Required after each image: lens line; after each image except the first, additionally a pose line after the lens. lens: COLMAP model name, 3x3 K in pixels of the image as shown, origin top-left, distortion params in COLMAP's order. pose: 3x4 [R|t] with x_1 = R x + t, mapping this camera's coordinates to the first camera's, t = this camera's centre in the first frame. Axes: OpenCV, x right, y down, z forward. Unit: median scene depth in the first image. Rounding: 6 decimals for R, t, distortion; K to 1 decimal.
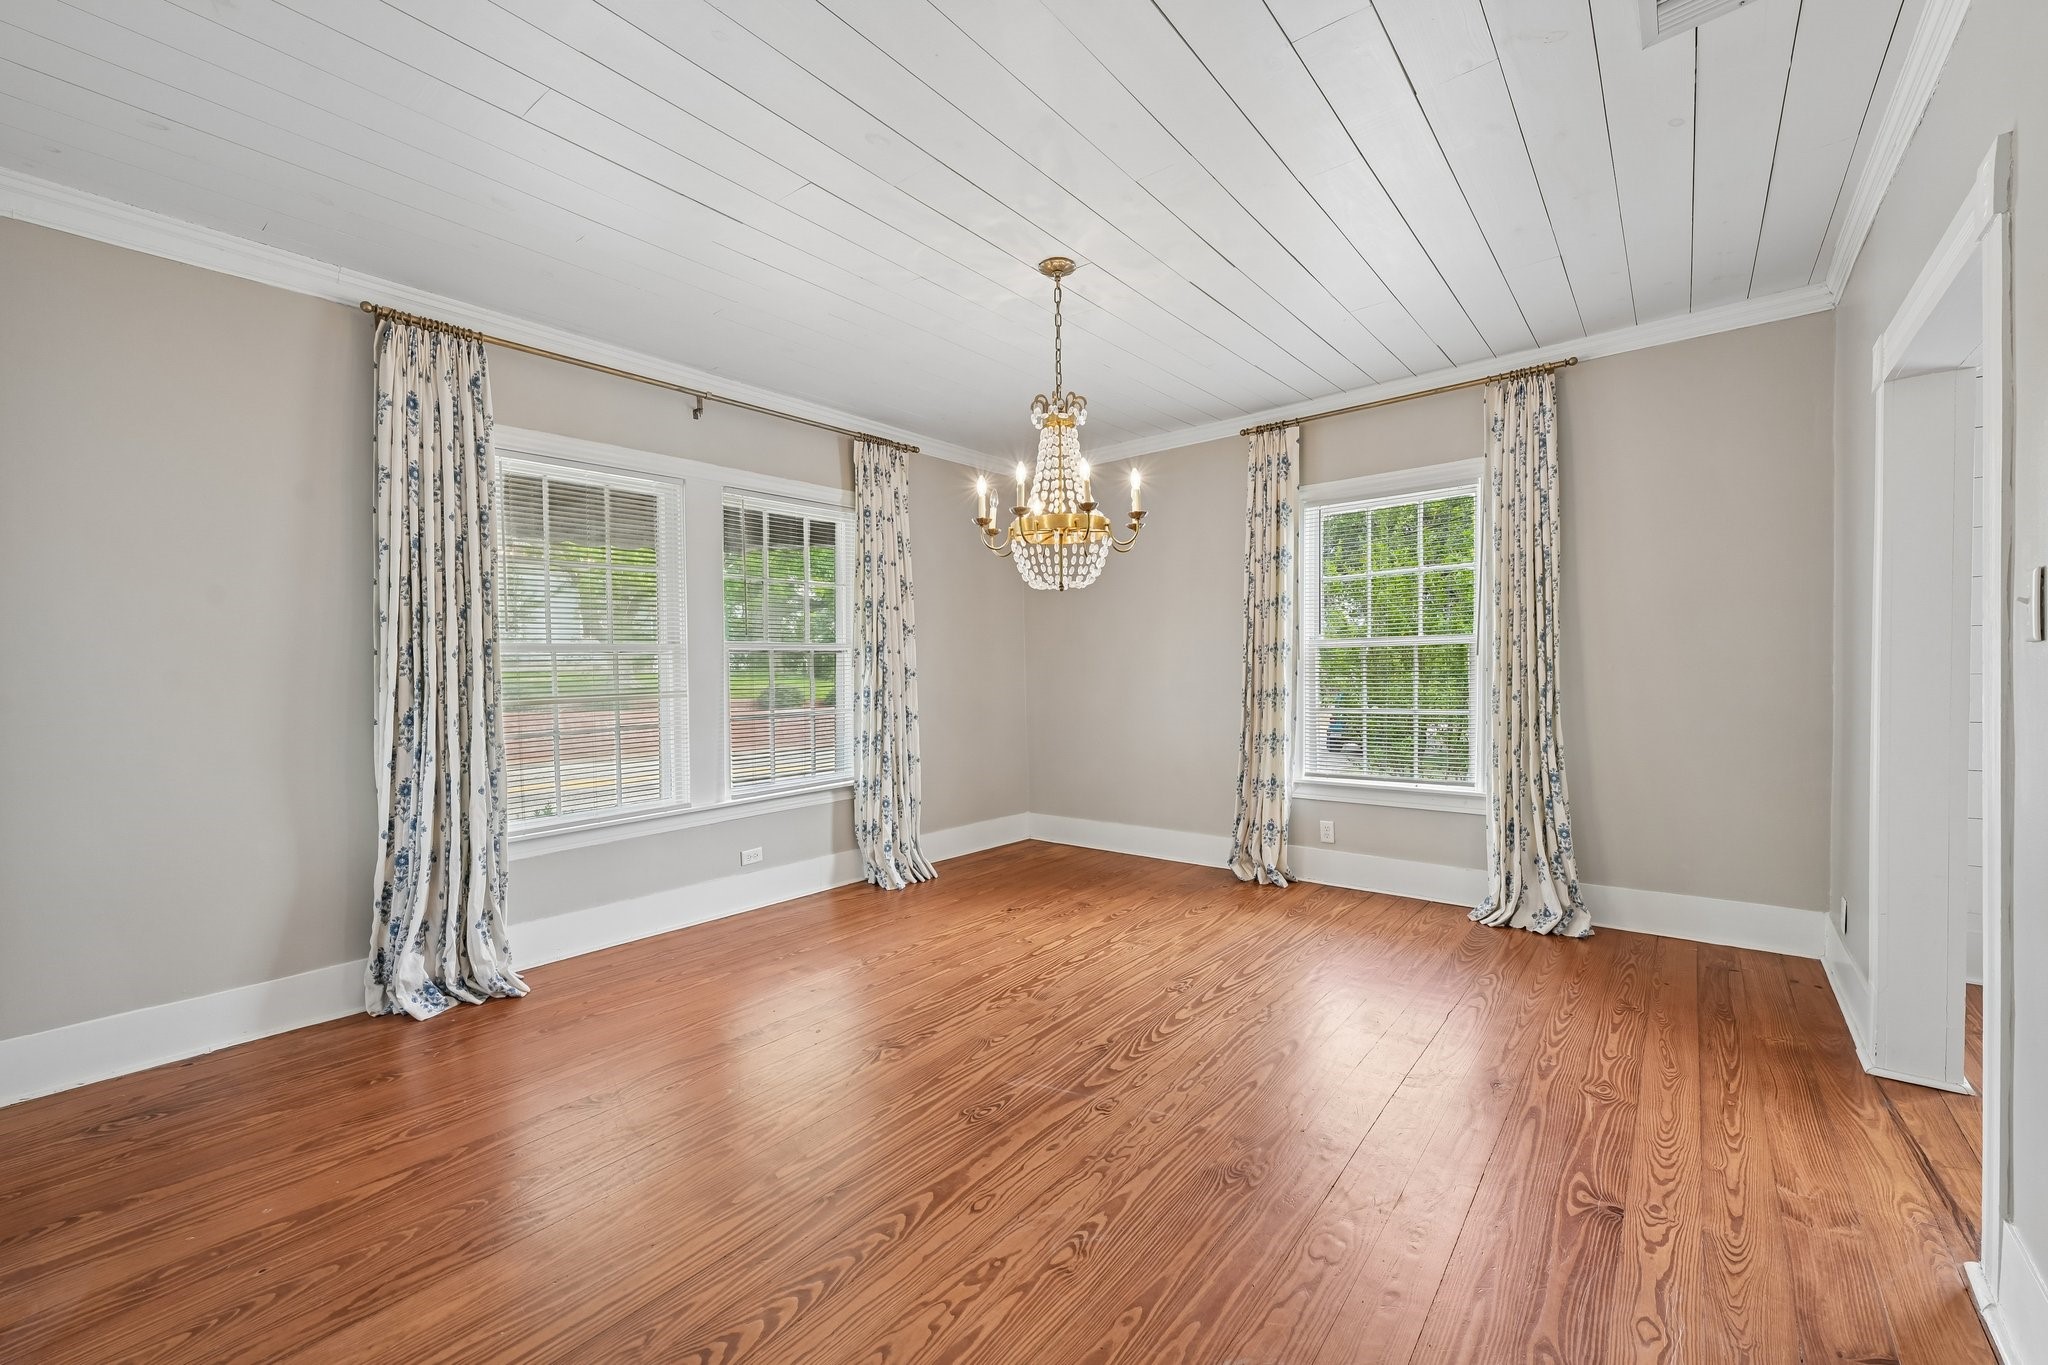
lens RADIAL K [[821.3, 0, 1023.4], [0, 821.3, 680.3], [0, 0, 1]] dist [-0.000481, -0.000206]
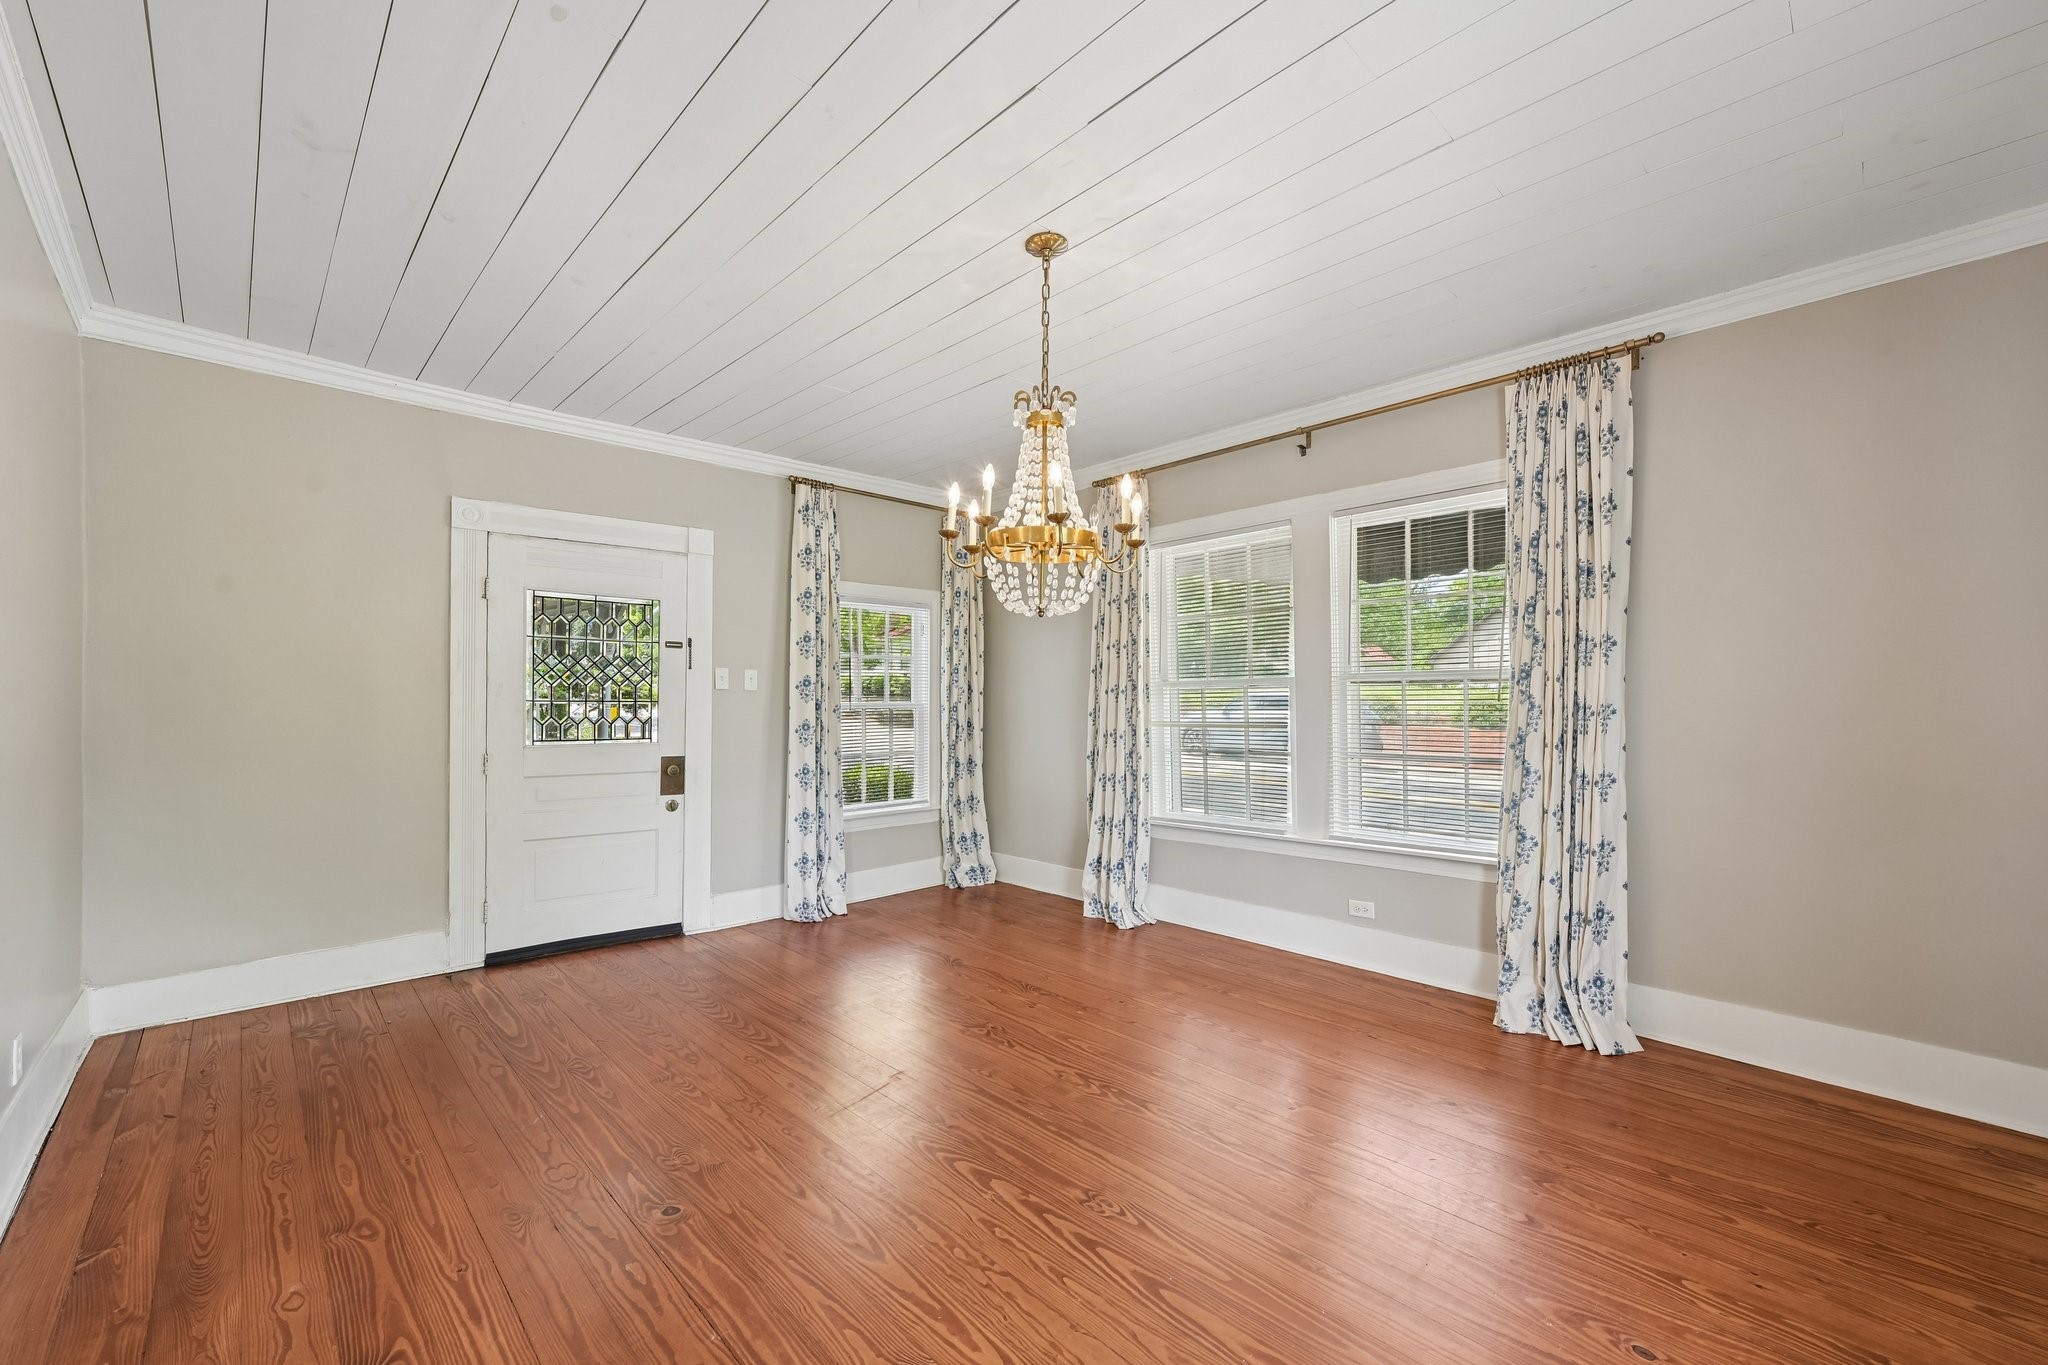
lens RADIAL K [[821.3, 0, 1024.5], [0, 821.3, 683.0], [0, 0, 1]] dist [-0.000481, -0.000206]
pose [[-0.125338, -0.009809, -0.992066, 0.805540], [-0.015521, 0.999848, -0.007925, -0.028303], [0.991993, 0.014404, -0.125472, 0.971776]]
